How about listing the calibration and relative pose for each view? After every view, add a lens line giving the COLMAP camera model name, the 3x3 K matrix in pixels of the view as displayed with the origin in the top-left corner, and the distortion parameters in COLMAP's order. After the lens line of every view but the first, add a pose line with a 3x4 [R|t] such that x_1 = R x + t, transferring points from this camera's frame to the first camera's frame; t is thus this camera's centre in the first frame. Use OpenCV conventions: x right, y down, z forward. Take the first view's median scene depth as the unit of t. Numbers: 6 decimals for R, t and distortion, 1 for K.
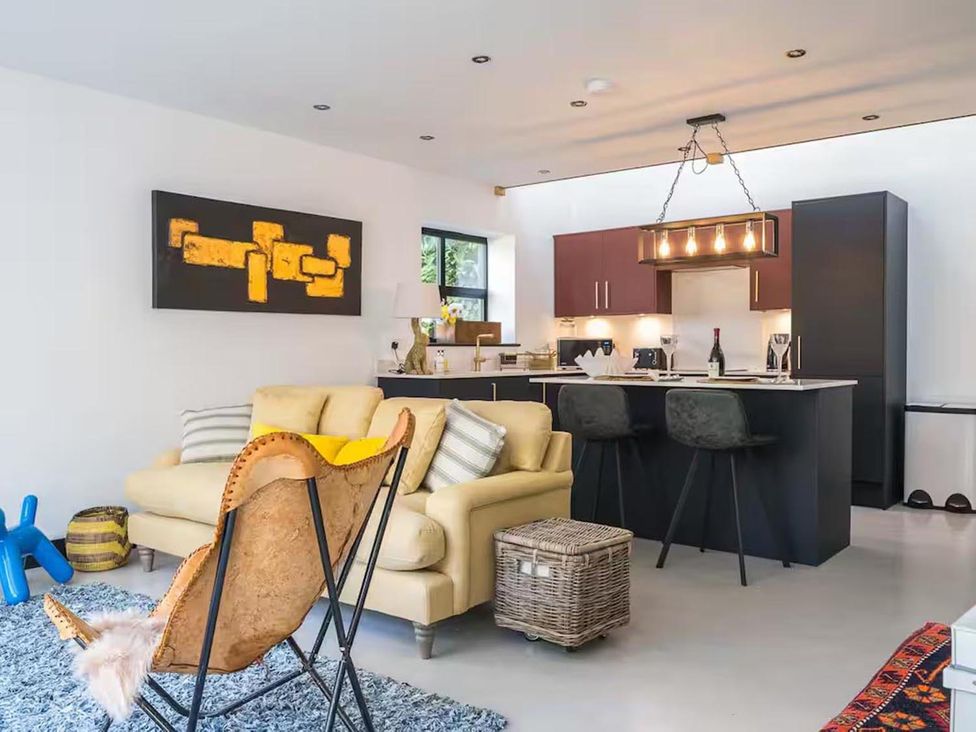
lens RADIAL K [[831.3, 0, 485.2], [0, 831.3, 390.1], [0, 0, 1]] dist [-0.024685, -0.002116]
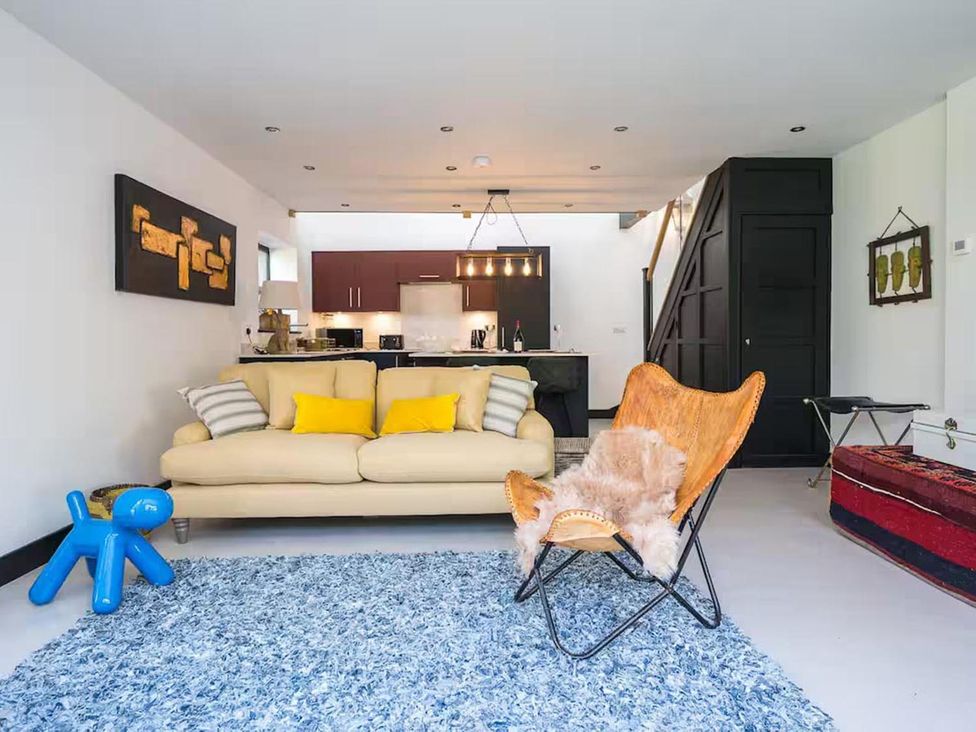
lens RADIAL K [[584.9, 0, 488.0], [0, 584.9, 366.0], [0, 0, 1]] dist [-0.002184, -0.001145]
pose [[0.755934, -0.029355, 0.653990, -0.466264], [0.032671, 0.999441, 0.007097, 0.002830], [-0.653832, 0.016001, 0.756470, 0.146932]]
